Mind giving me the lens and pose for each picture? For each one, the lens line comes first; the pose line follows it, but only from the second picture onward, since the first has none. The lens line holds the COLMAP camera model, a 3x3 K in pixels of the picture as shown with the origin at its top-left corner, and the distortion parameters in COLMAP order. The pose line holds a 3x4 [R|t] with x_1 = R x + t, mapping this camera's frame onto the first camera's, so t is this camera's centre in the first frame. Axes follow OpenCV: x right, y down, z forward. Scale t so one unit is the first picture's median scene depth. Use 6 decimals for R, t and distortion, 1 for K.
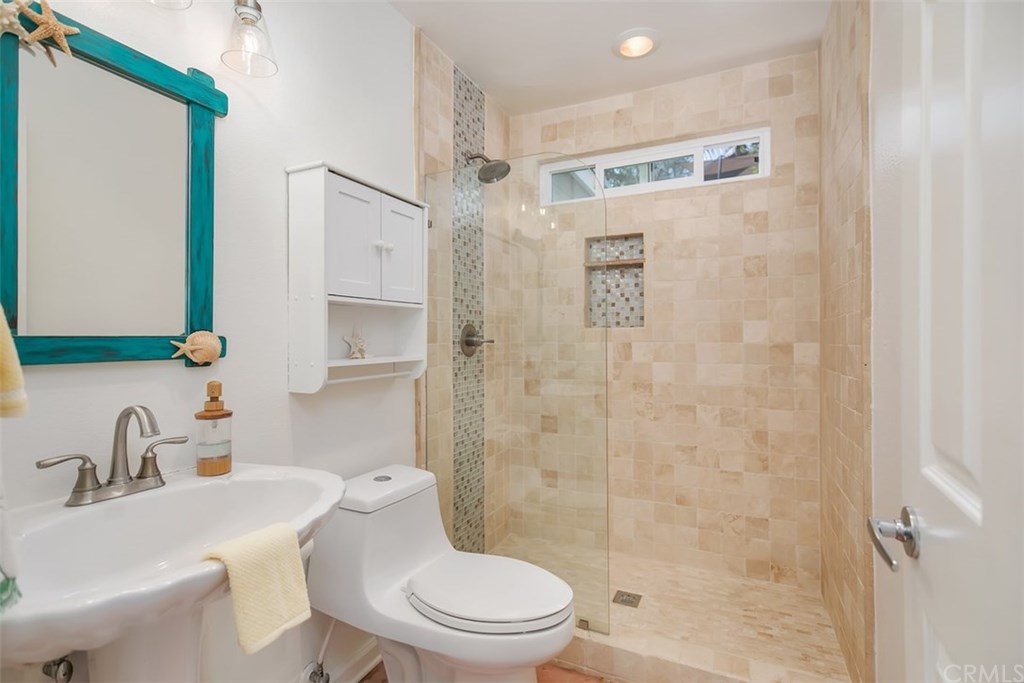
lens RADIAL K [[465.3, 0, 511.9], [0, 465.3, 337.1], [0, 0, 1]] dist [0.008440, 0.000042]
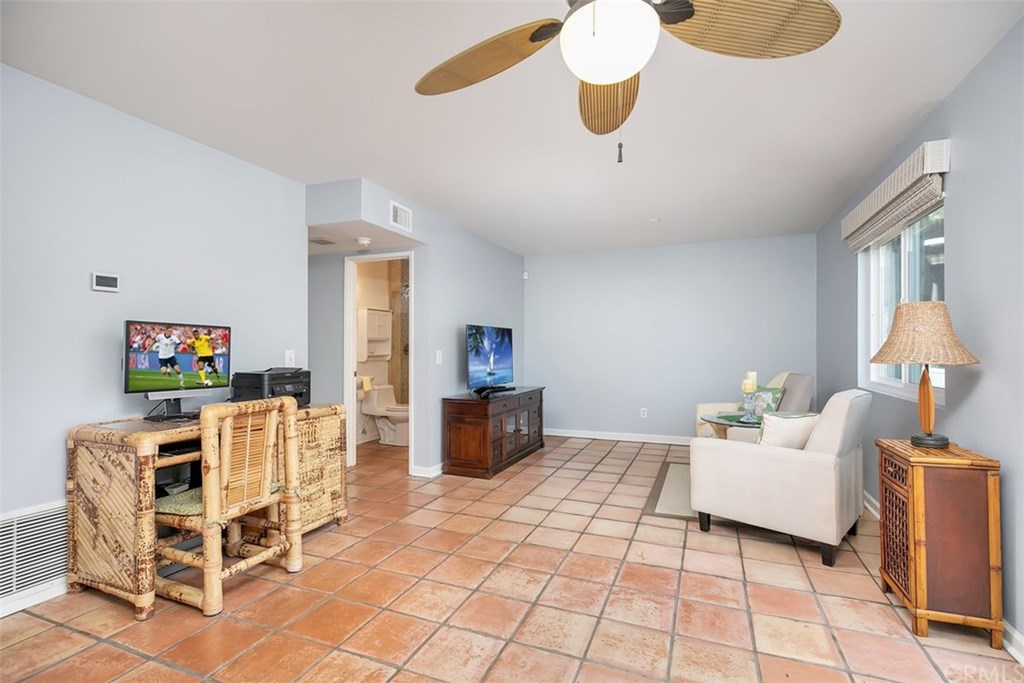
lens RADIAL K [[465.3, 0, 518.4], [0, 465.3, 350.1], [0, 0, 1]] dist [0.008440, 0.000042]
pose [[0.995737, 0.000268, 0.092235, 0.485492], [-0.000455, 0.999998, 0.002003, 0.008297], [-0.092234, -0.002036, 0.995735, -2.819671]]
